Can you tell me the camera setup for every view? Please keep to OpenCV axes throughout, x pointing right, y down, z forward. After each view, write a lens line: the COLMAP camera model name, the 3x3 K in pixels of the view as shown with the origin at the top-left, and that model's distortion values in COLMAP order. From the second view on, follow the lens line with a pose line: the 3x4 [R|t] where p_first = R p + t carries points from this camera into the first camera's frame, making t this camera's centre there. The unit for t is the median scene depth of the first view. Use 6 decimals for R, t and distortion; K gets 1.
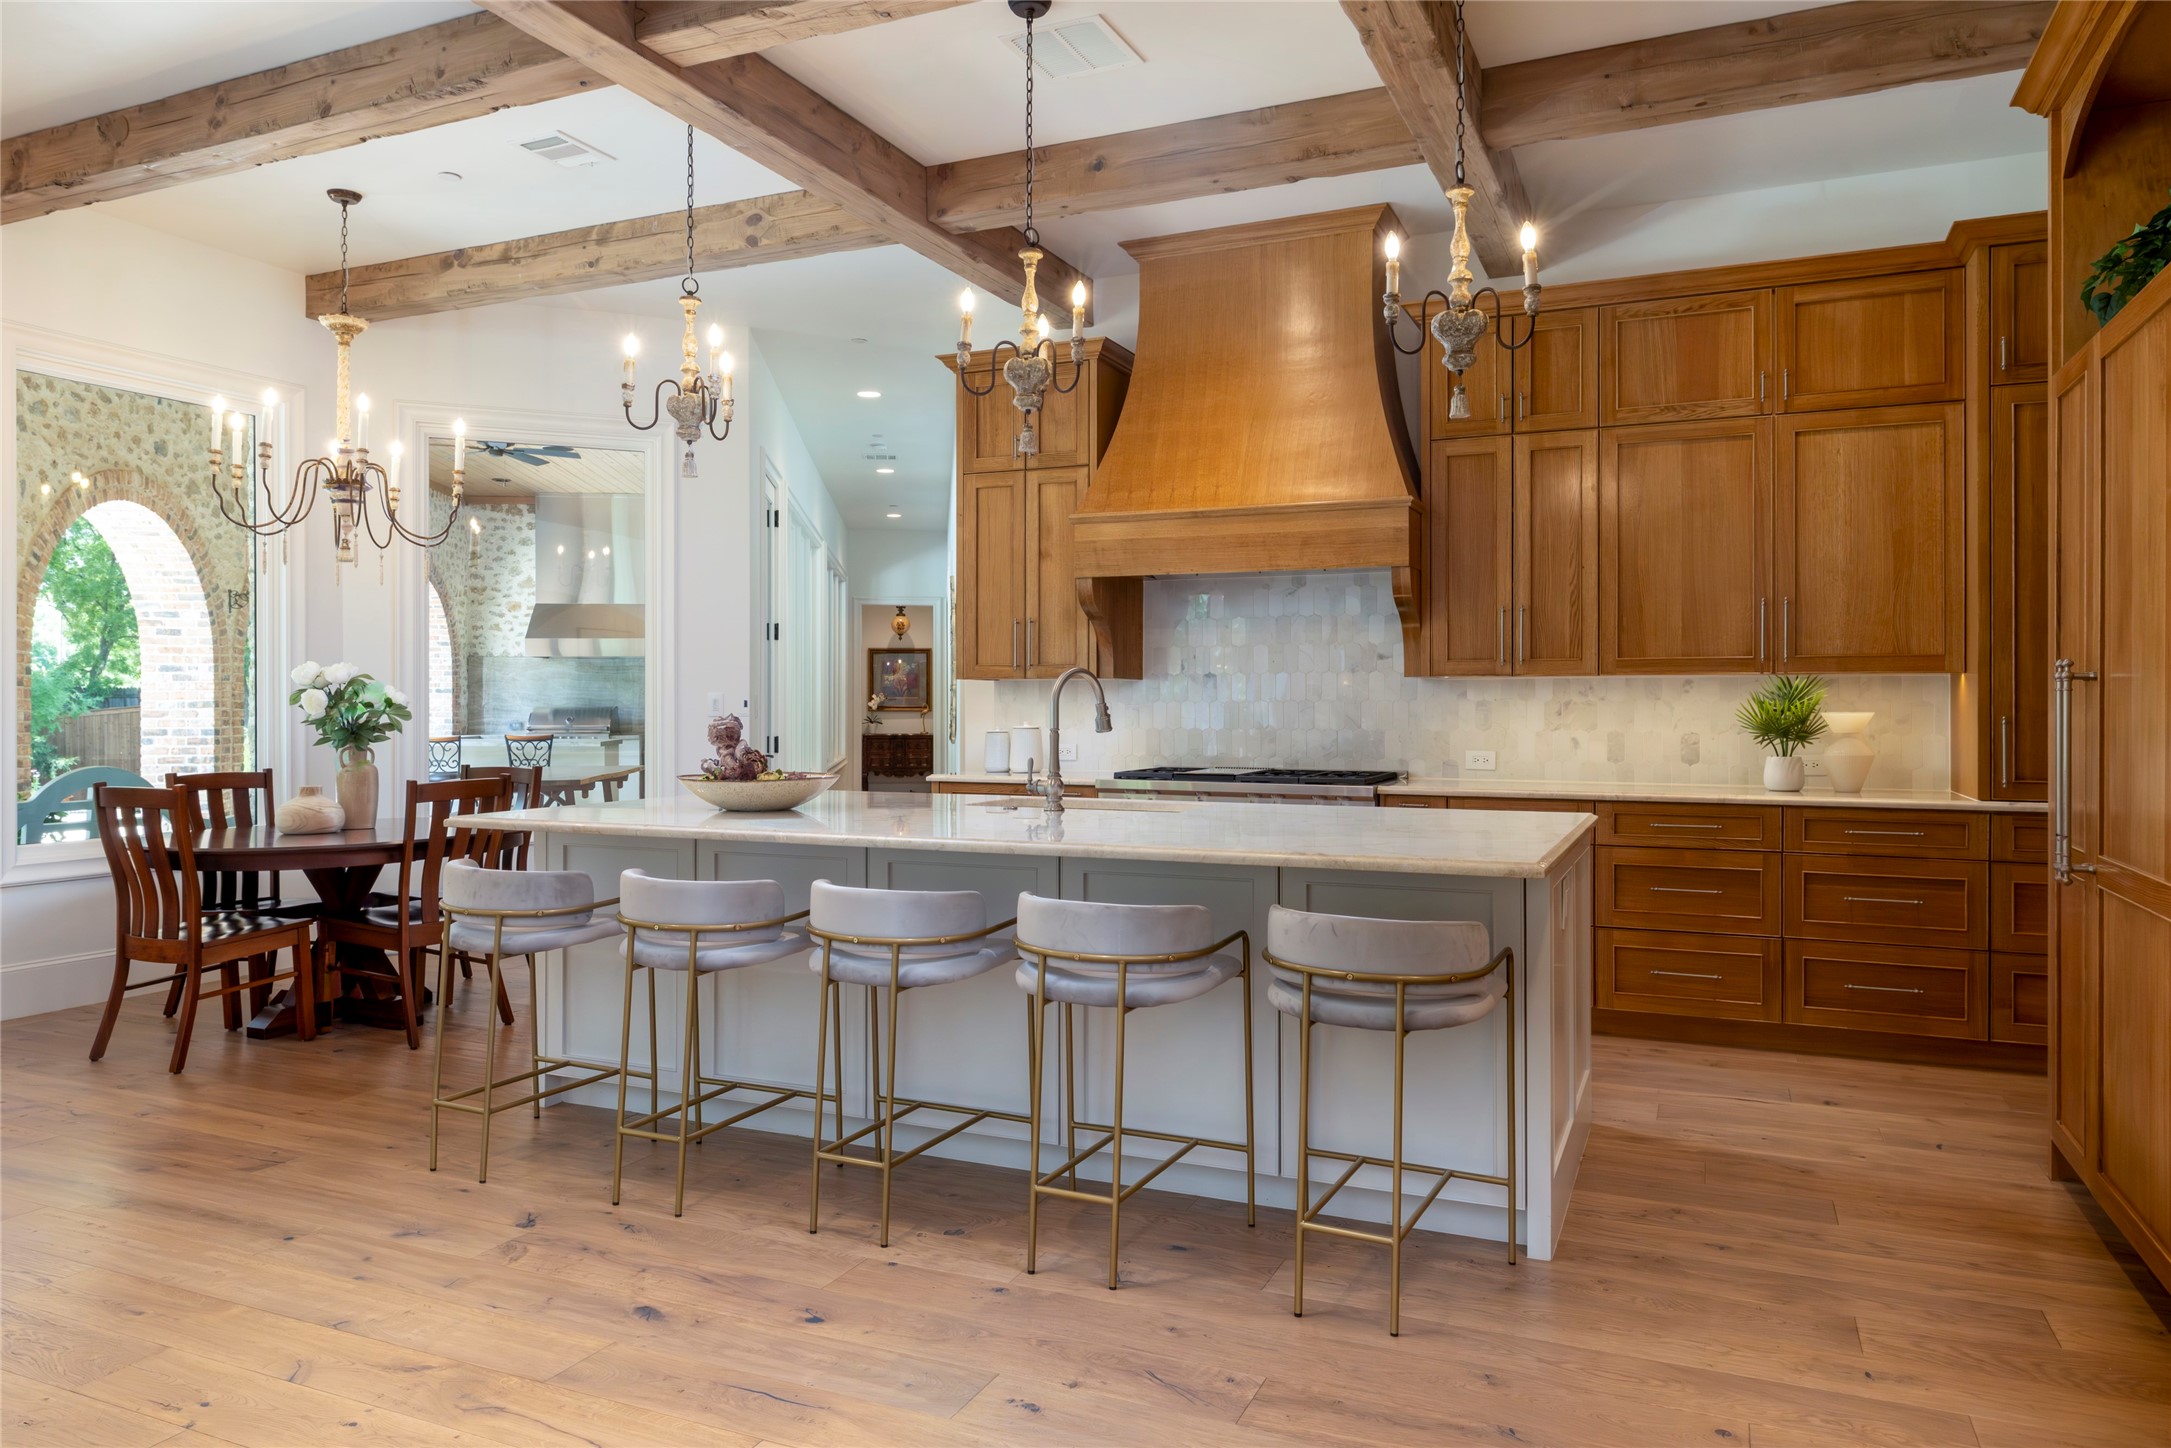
lens RADIAL K [[1415.1, 0, 1085.9], [0, 1415.1, 708.1], [0, 0, 1]] dist [0.000077, -0.001952]
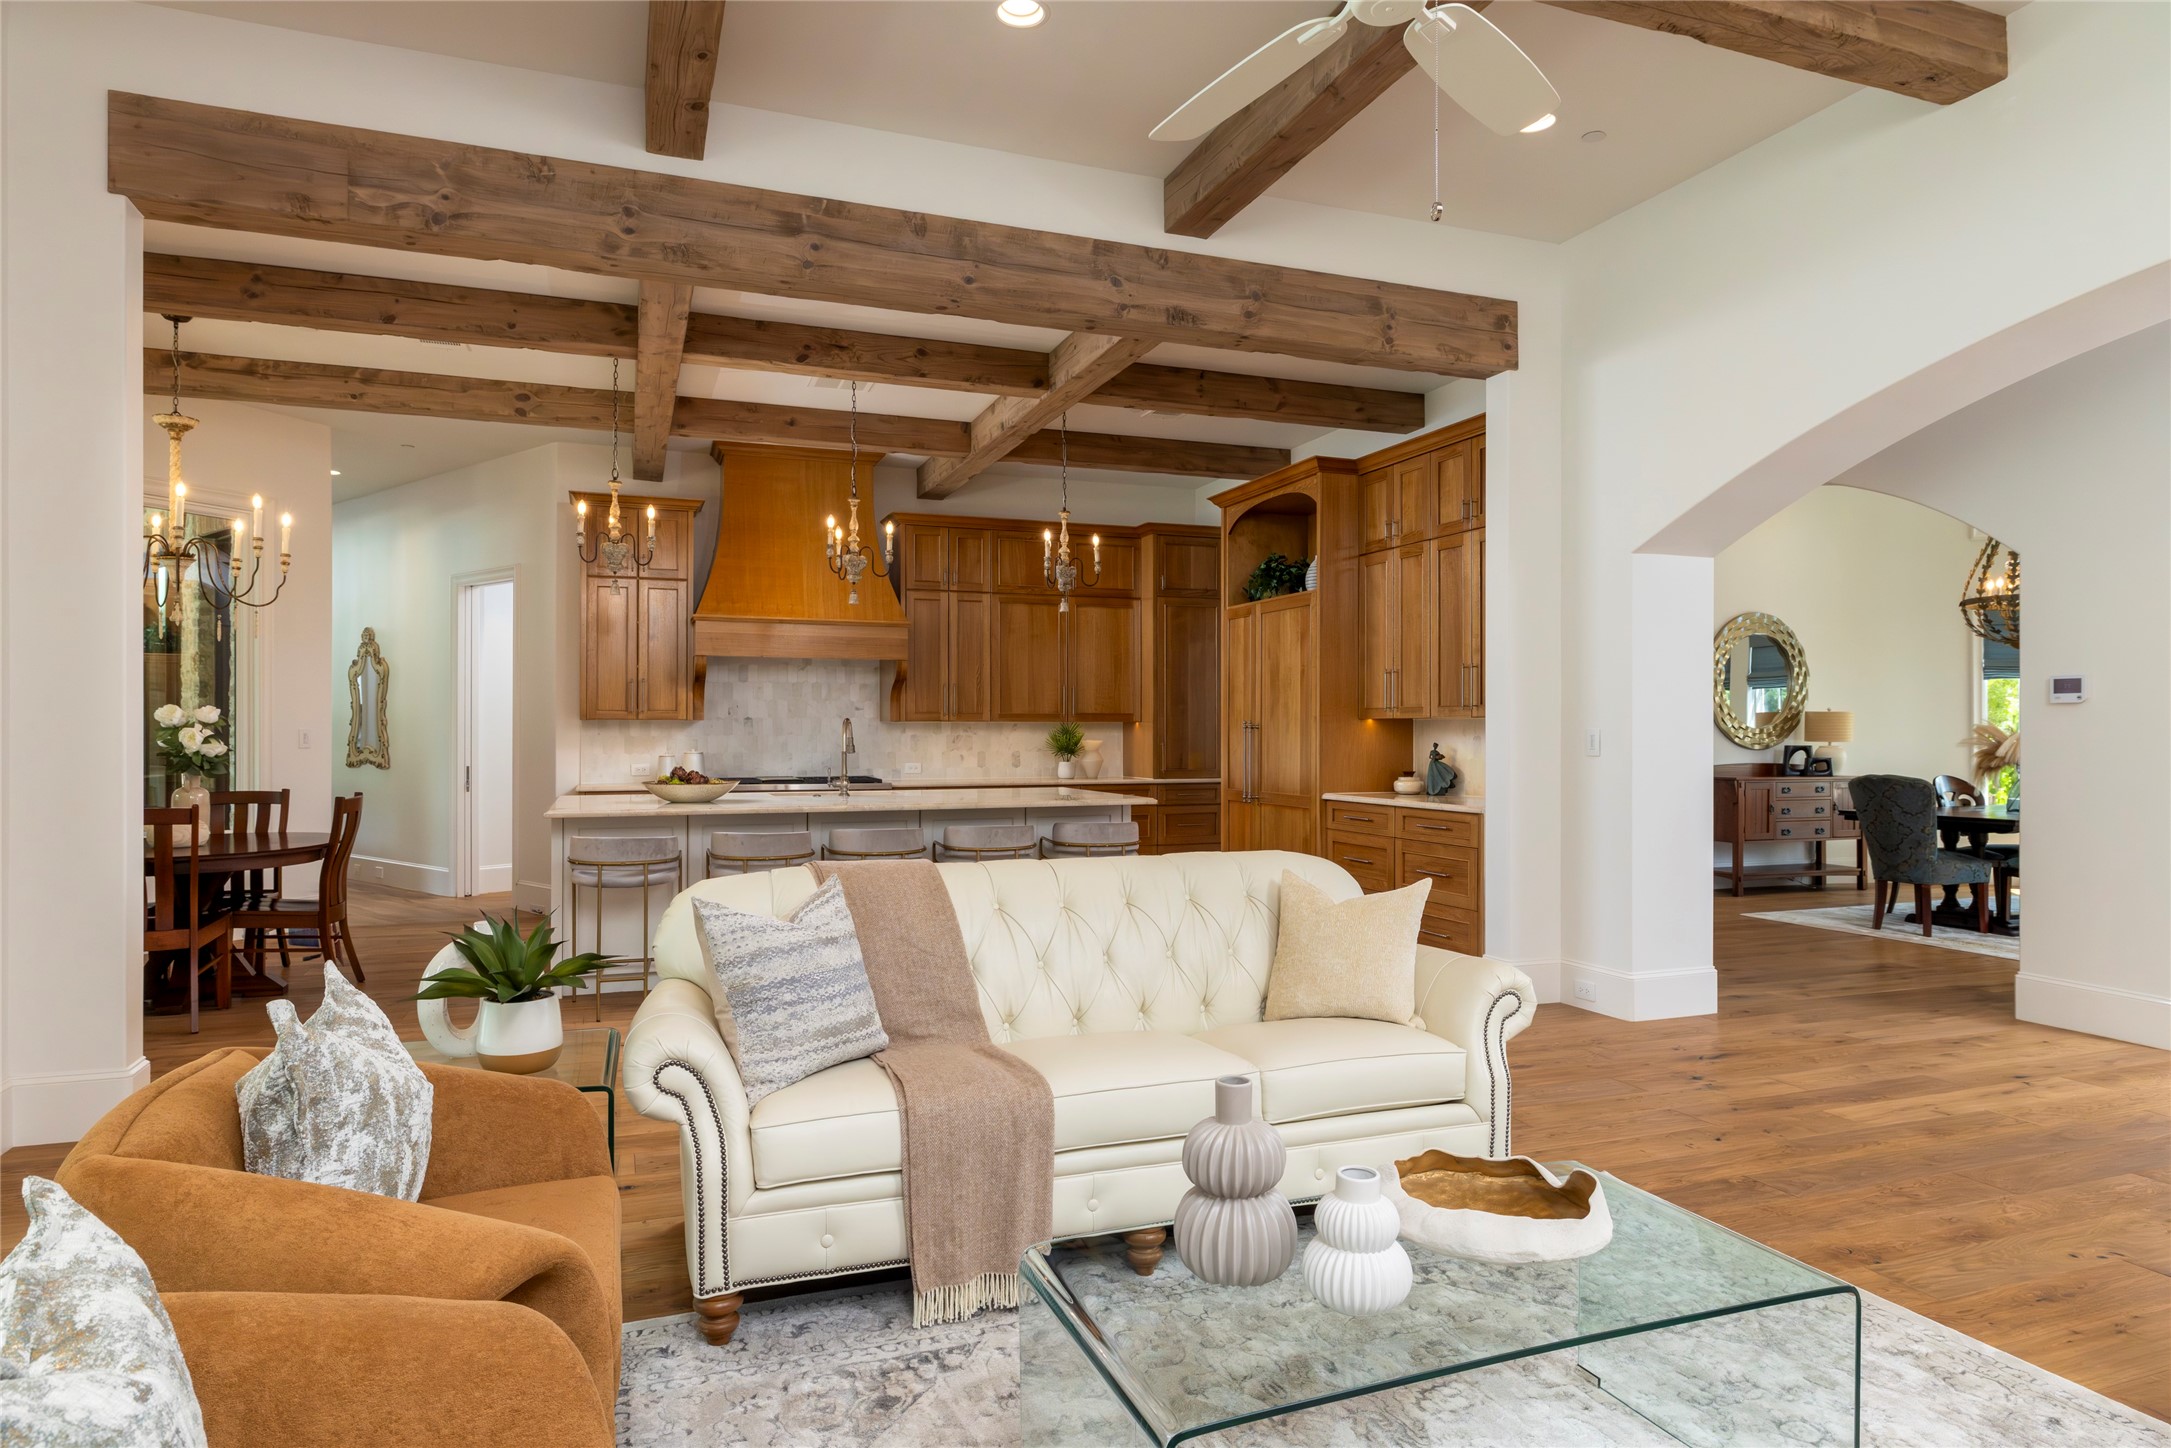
lens RADIAL K [[1265.7, 0, 1088.3], [0, 1265.7, 729.4], [0, 0, 1]] dist [-0.003335, -0.000937]
pose [[0.708841, 0.001248, 0.705367, -0.739895], [0.002714, 0.999986, -0.004496, -0.004666], [-0.705363, 0.005101, 0.708828, -0.304102]]
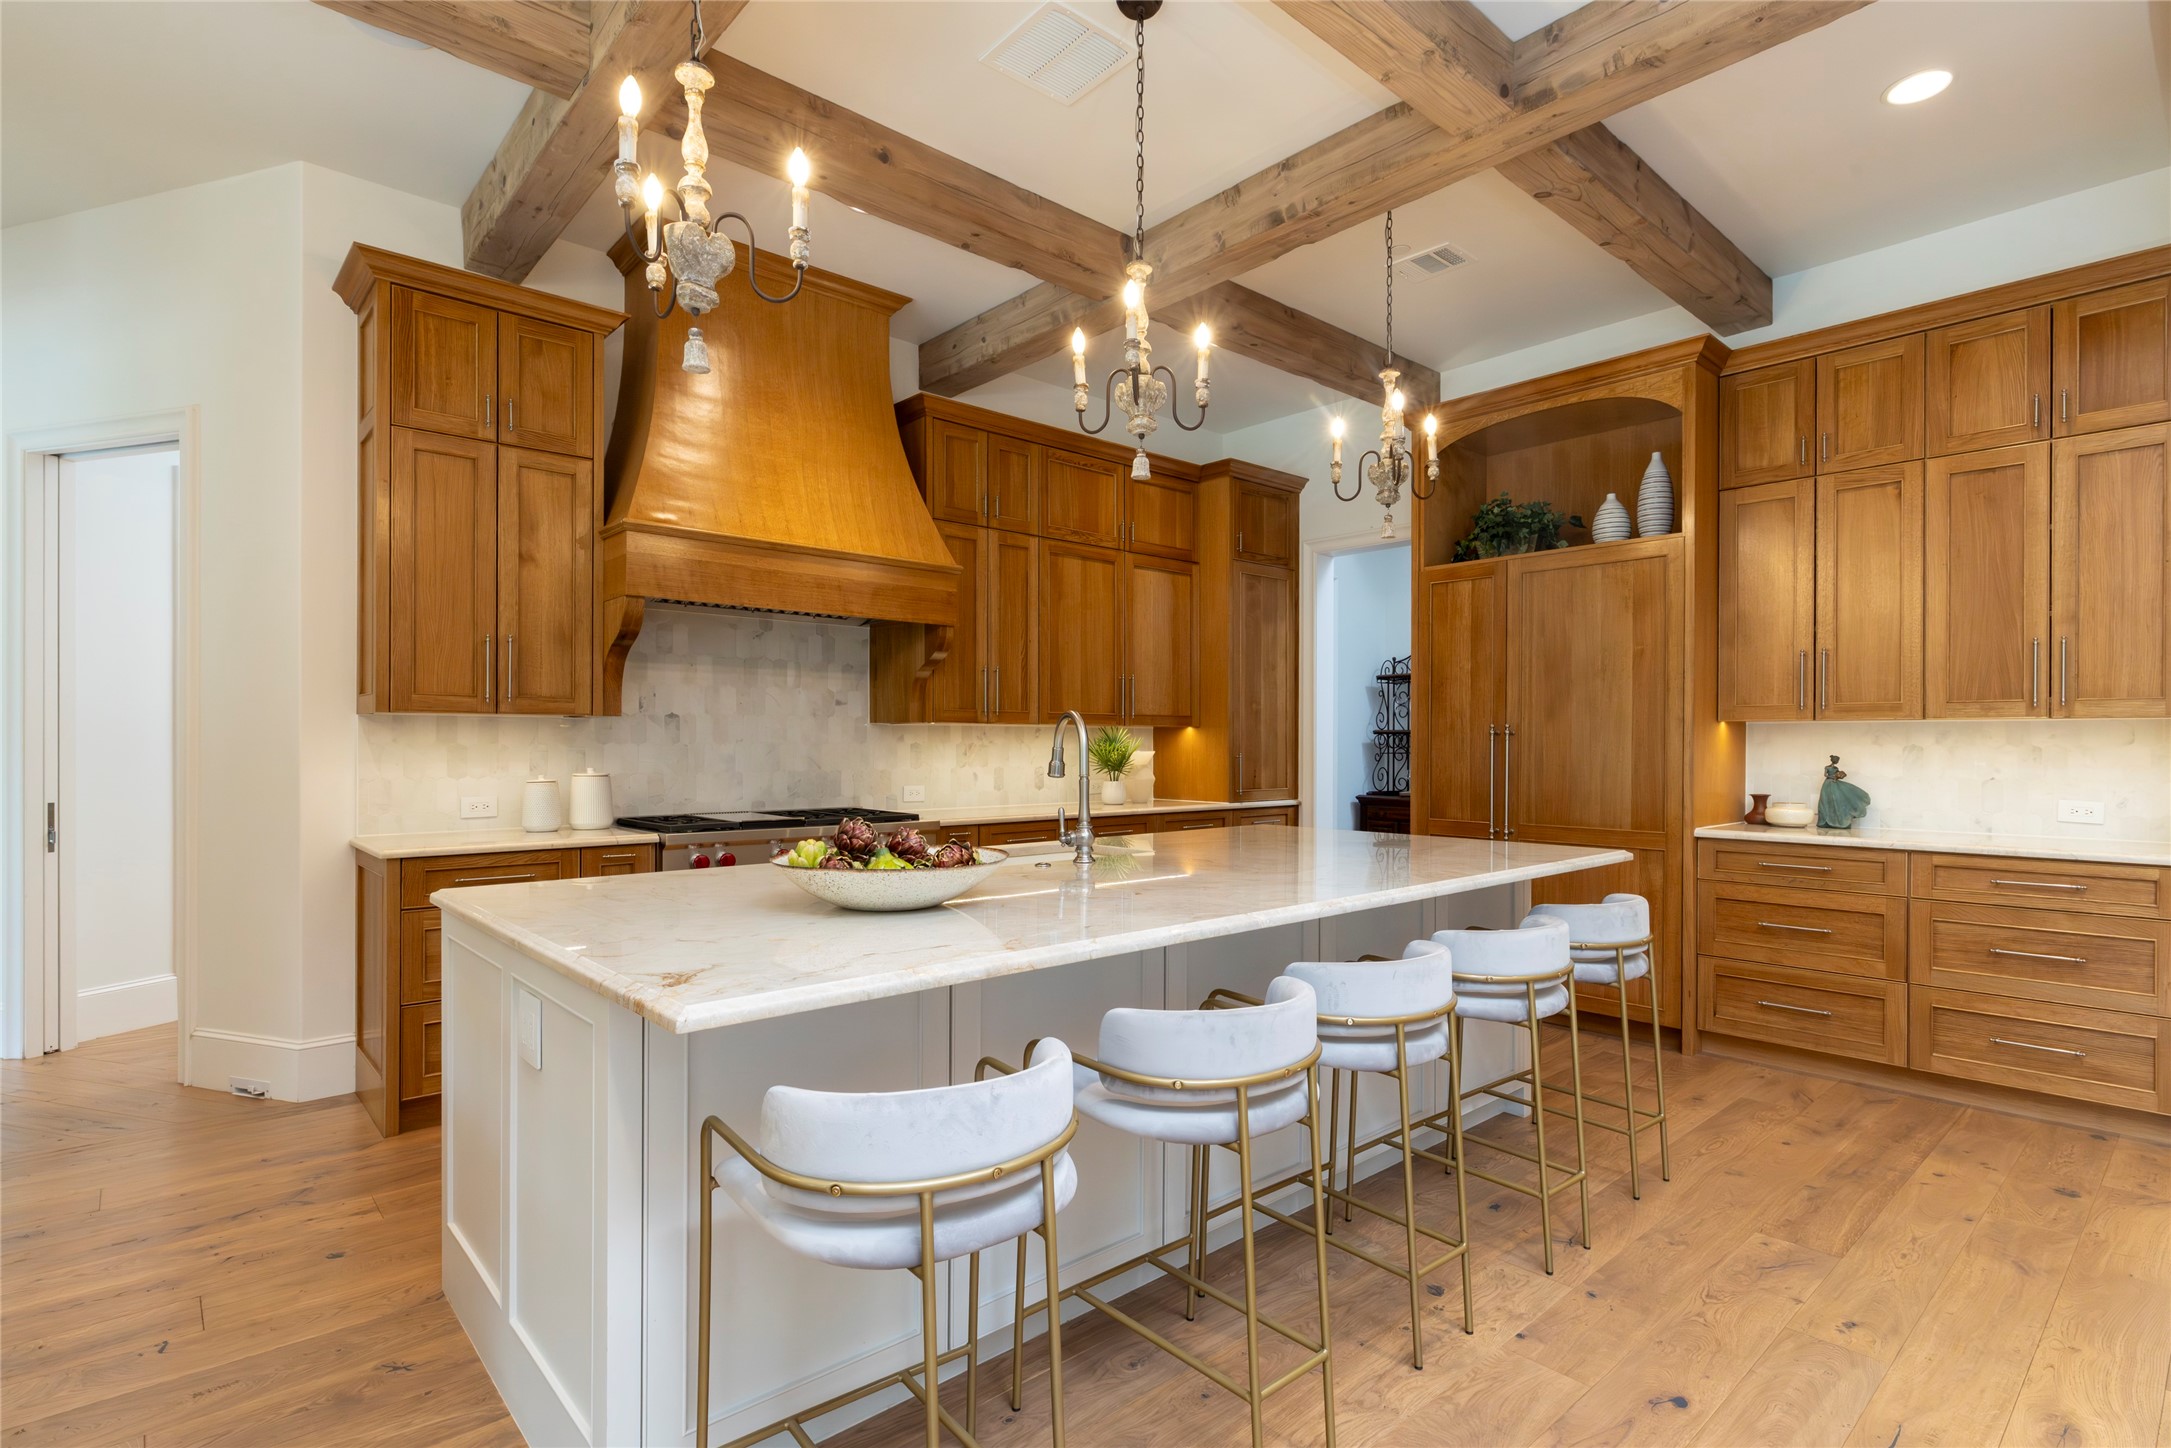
lens RADIAL K [[1060.7, 0, 1080.9], [0, 1060.7, 747.7], [0, 0, 1]] dist [-0.003217, 0.000951]
pose [[0.409036, -0.002896, 0.912514, -0.510692], [0.001671, 0.999996, 0.002425, -0.003927], [-0.912517, 0.000533, 0.409039, 0.549179]]
